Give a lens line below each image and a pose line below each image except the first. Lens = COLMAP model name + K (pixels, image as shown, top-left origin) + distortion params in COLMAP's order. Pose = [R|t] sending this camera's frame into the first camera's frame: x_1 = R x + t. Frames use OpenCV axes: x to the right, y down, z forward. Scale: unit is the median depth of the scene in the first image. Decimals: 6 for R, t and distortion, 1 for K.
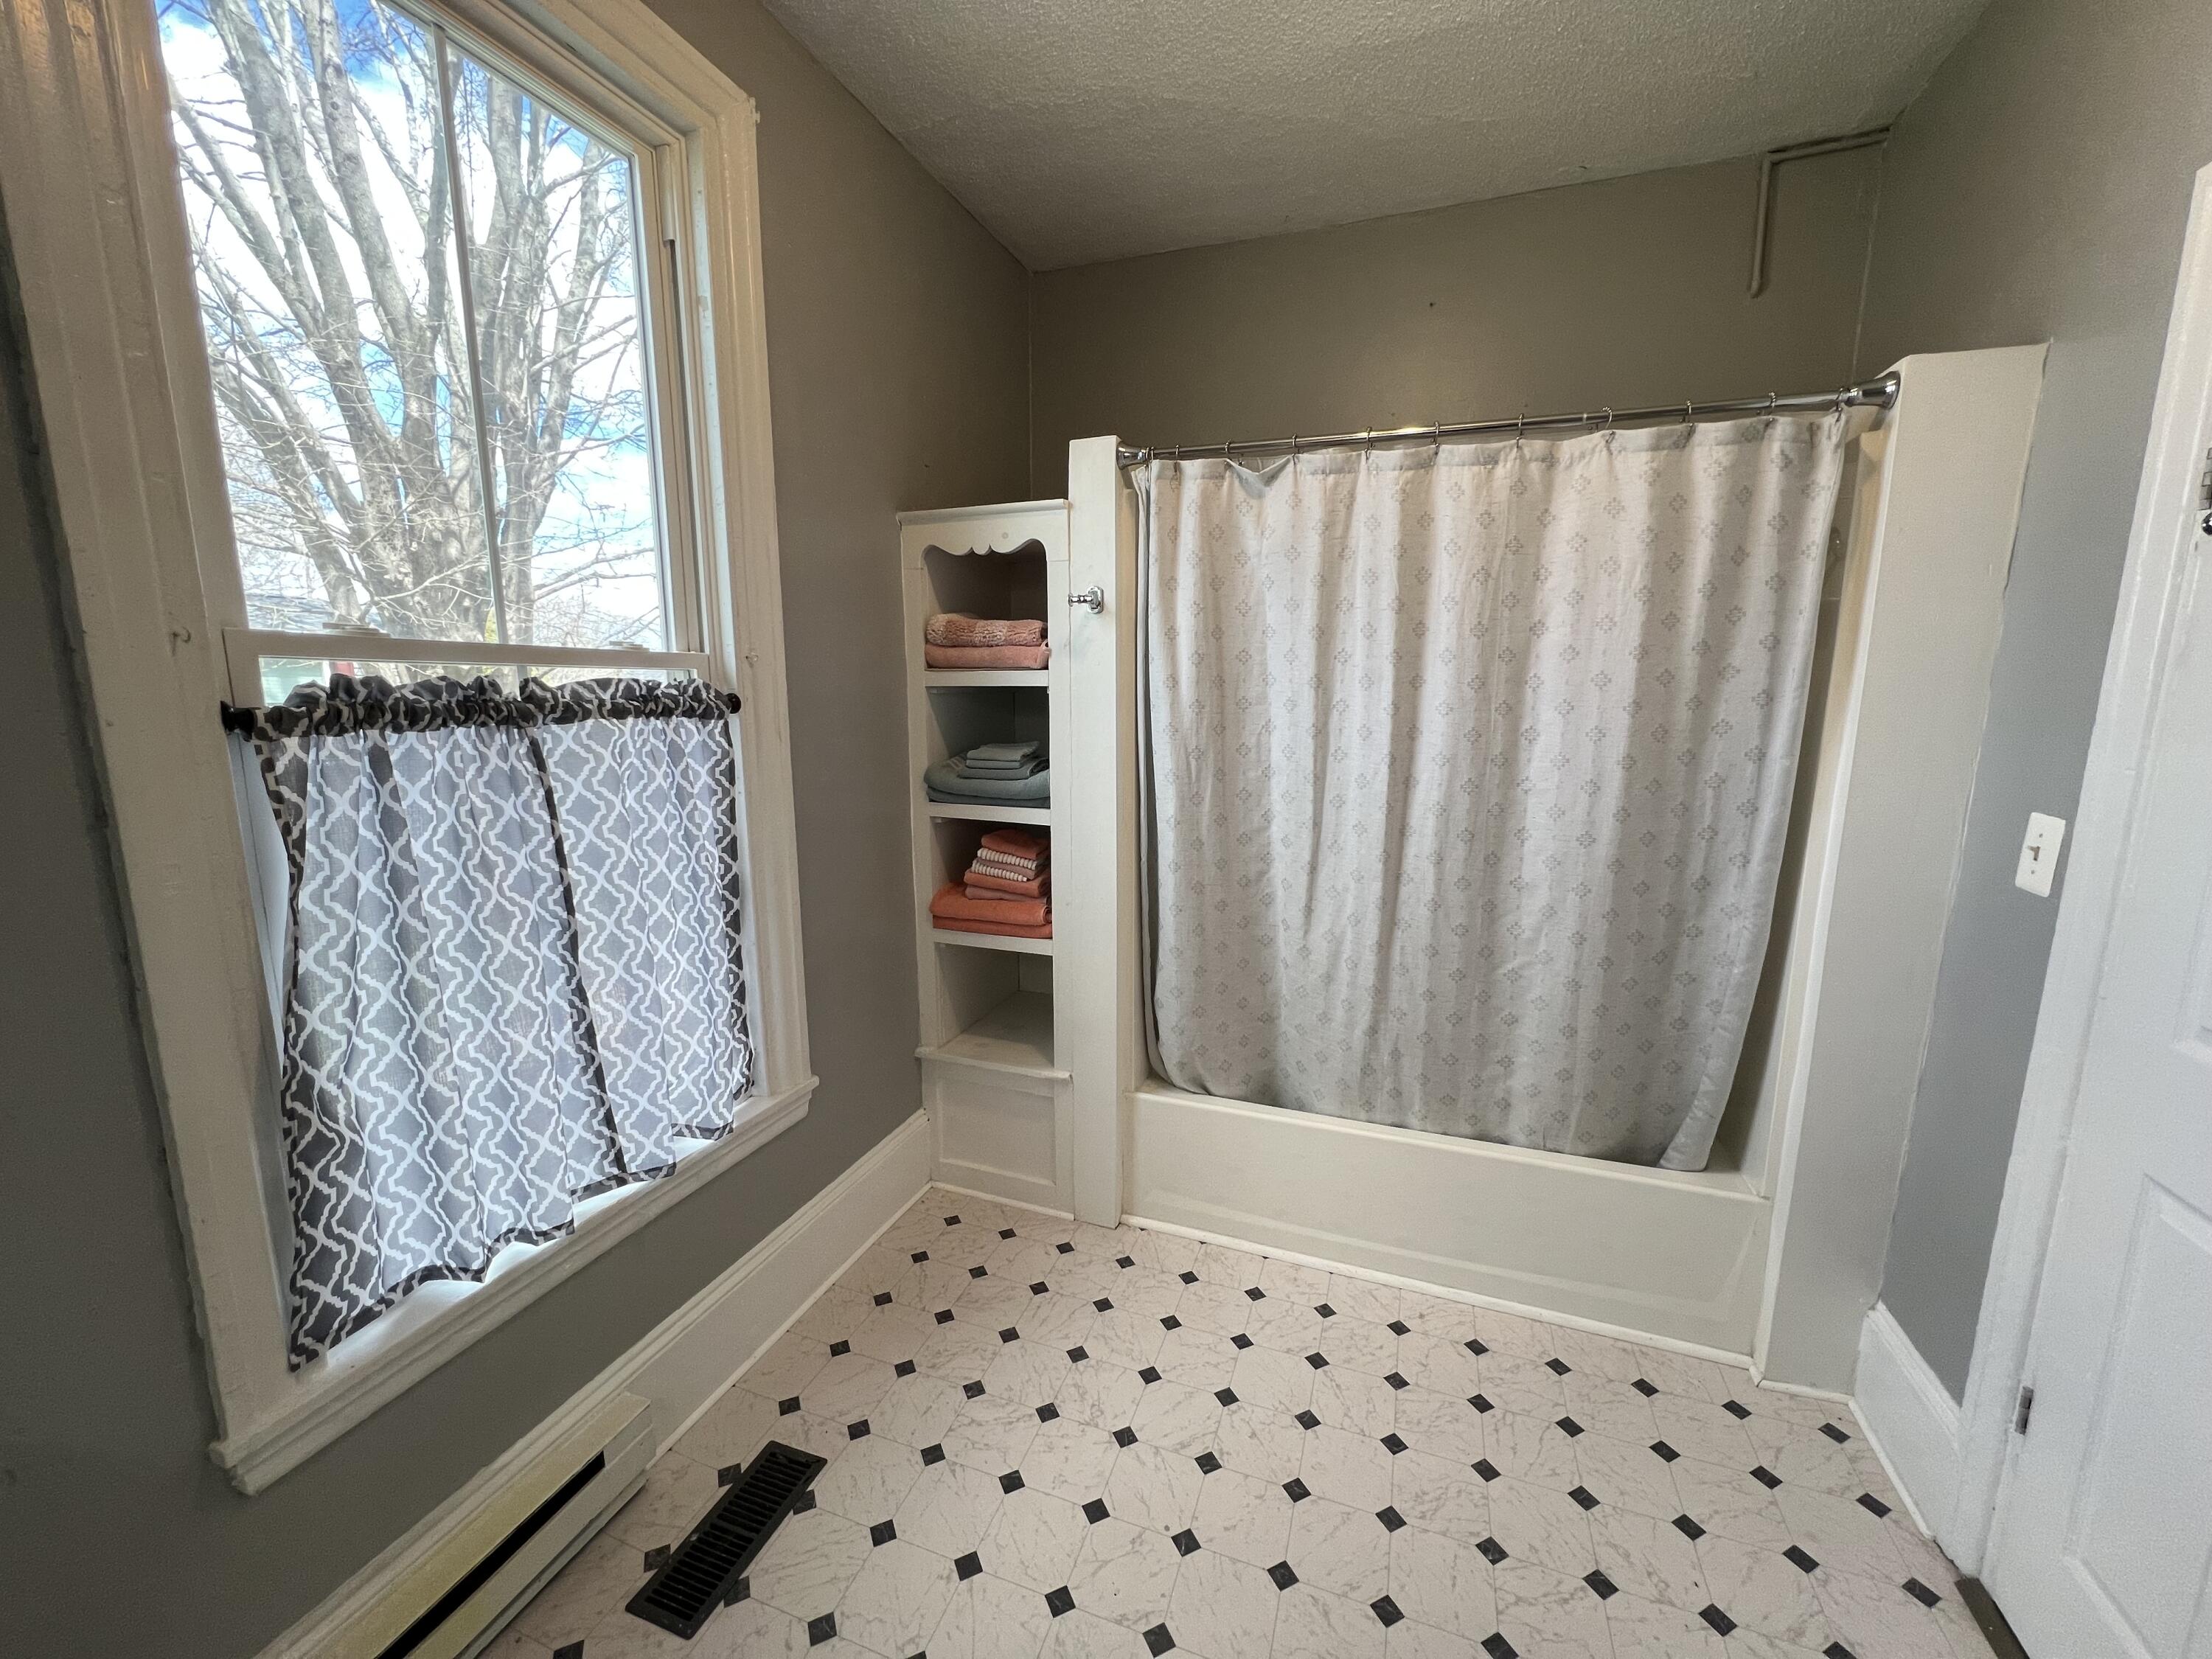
lens RADIAL K [[881.8, 0, 1108.2], [0, 881.8, 834.0], [0, 0, 1]] dist [-0.000134, 0.000007]
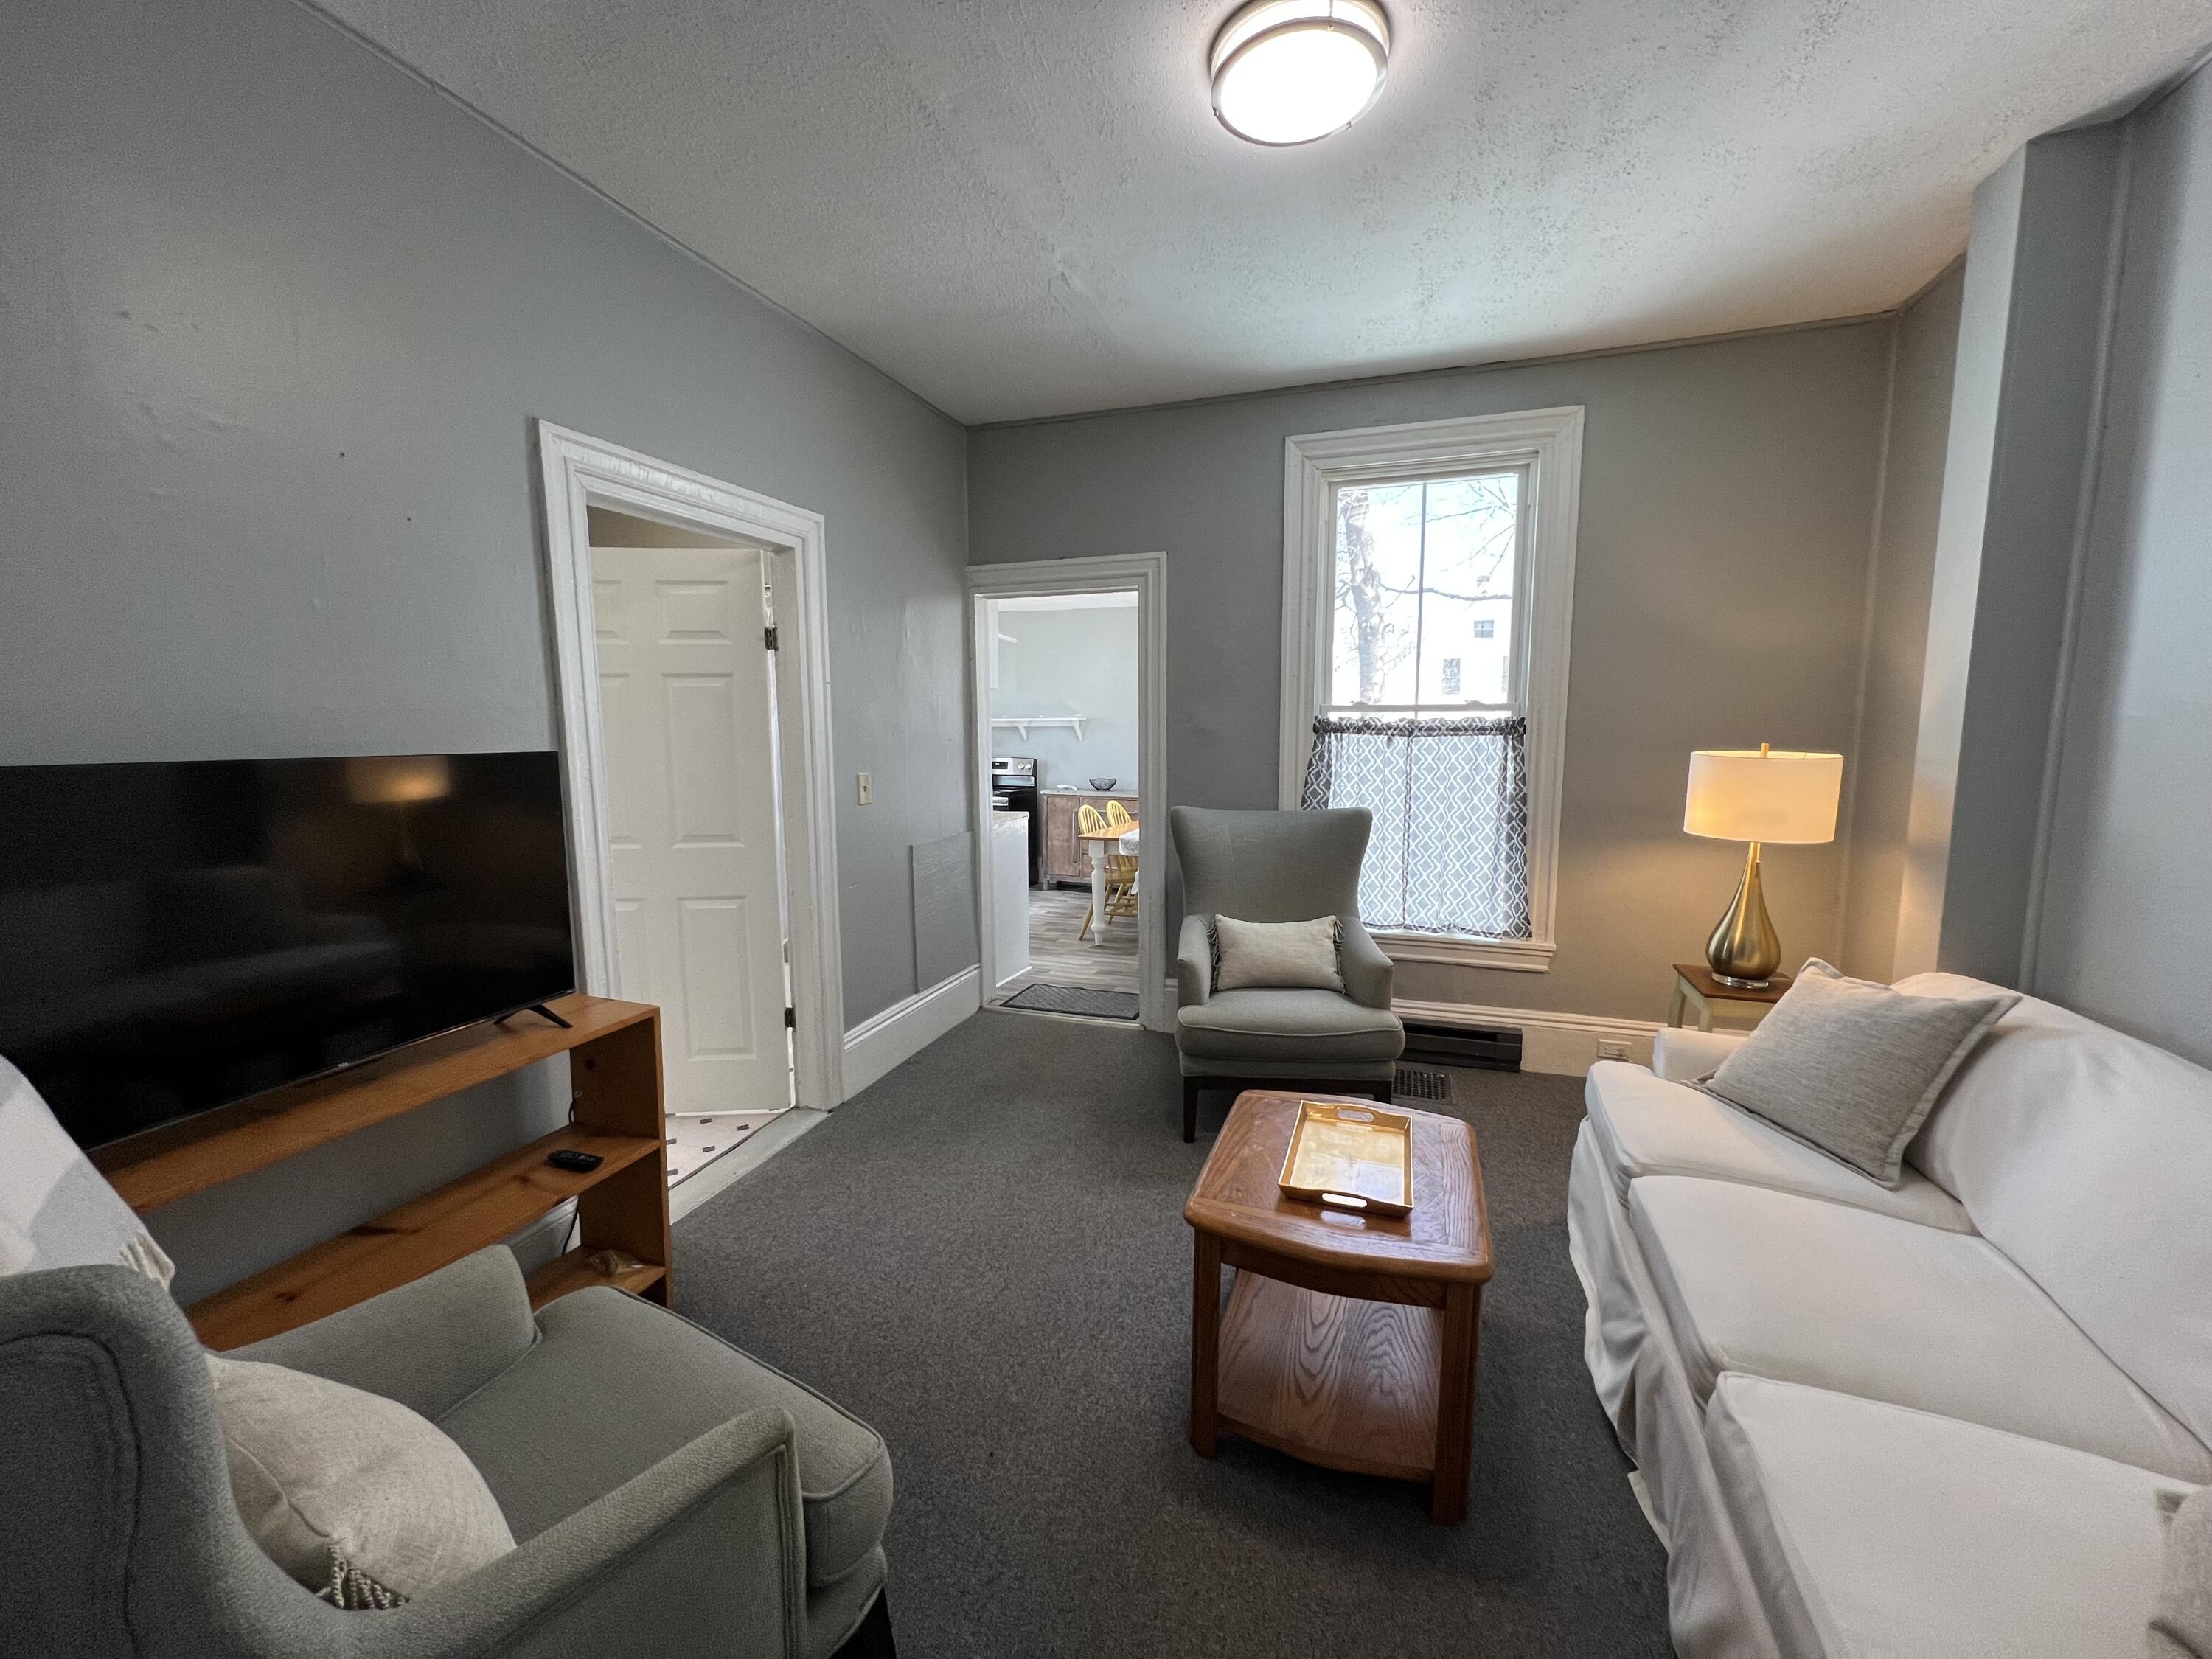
lens RADIAL K [[881.8, 0, 1108.2], [0, 881.8, 834.0], [0, 0, 1]] dist [-0.000134, 0.000007]
pose [[0.007421, 0.138053, -0.990397, 1.641106], [-0.150596, 0.979283, 0.135375, -0.051287], [0.988568, 0.148145, 0.028058, 0.094901]]
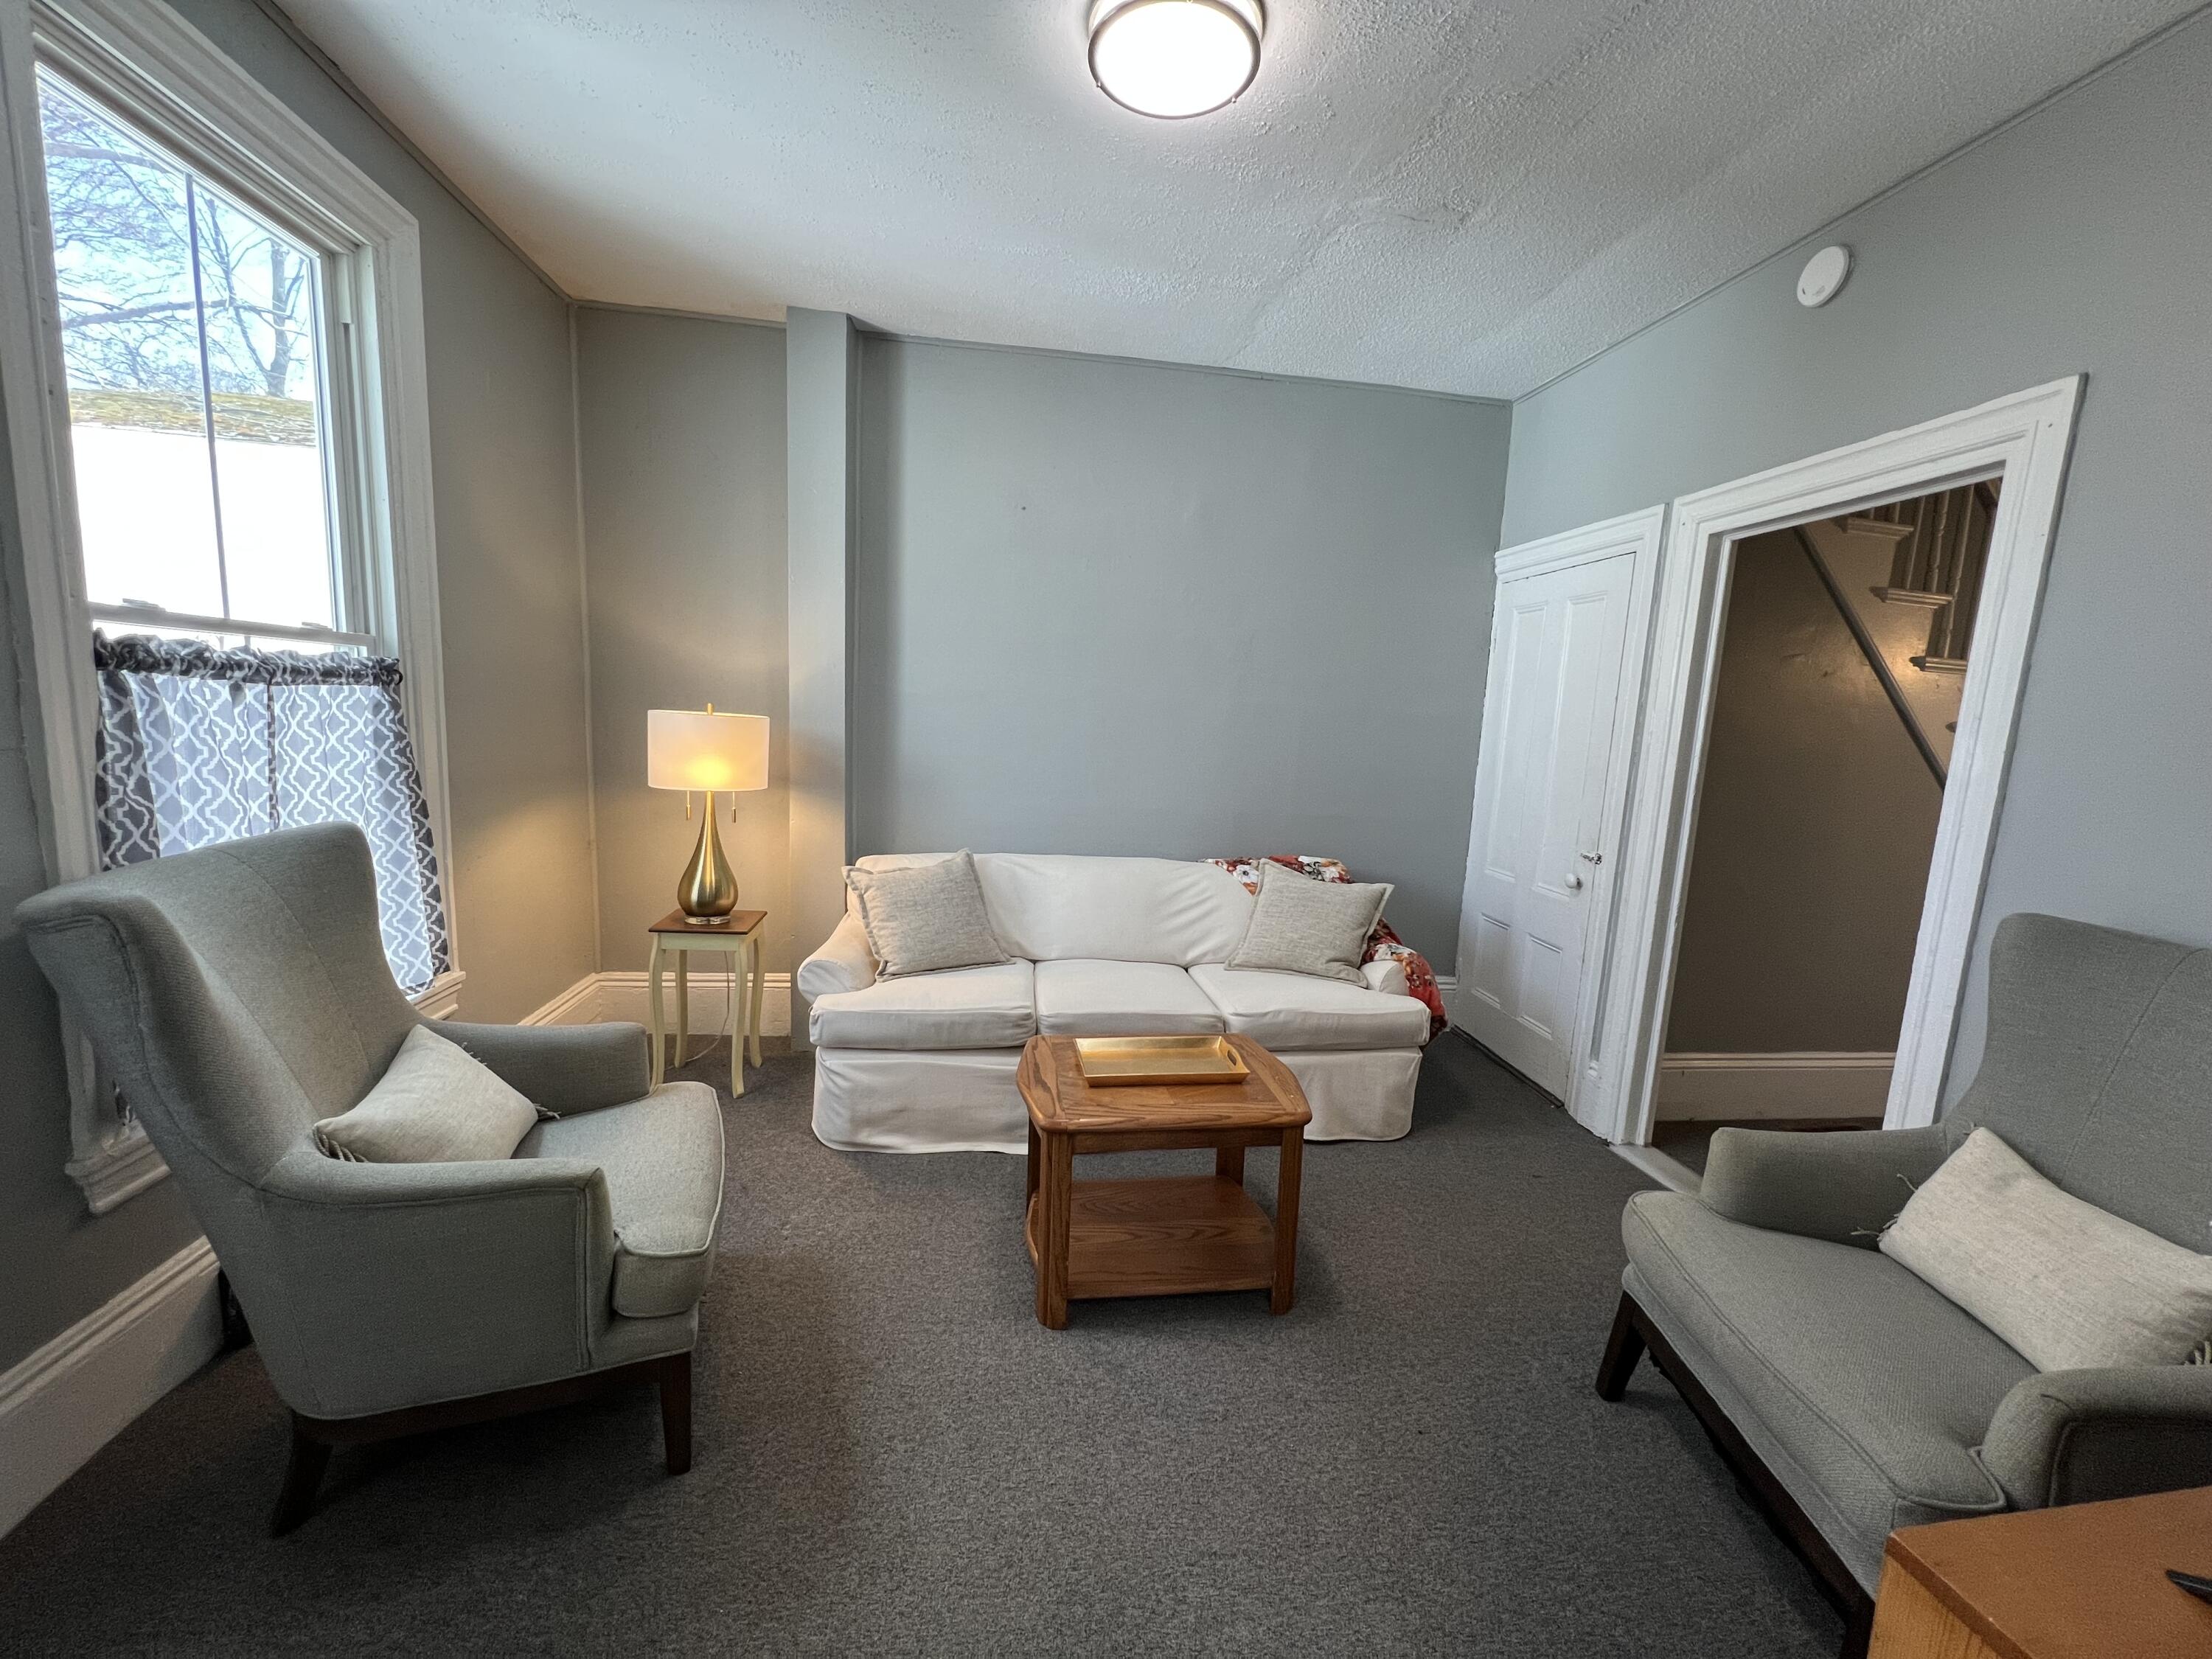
lens RADIAL K [[881.8, 0, 1108.2], [0, 881.8, 834.0], [0, 0, 1]] dist [-0.000134, 0.000007]
pose [[0.869565, -0.003451, 0.493807, -0.171808], [0.007767, 0.999947, -0.006690, 0.107260], [-0.493758, 0.009653, 0.869546, -0.674211]]
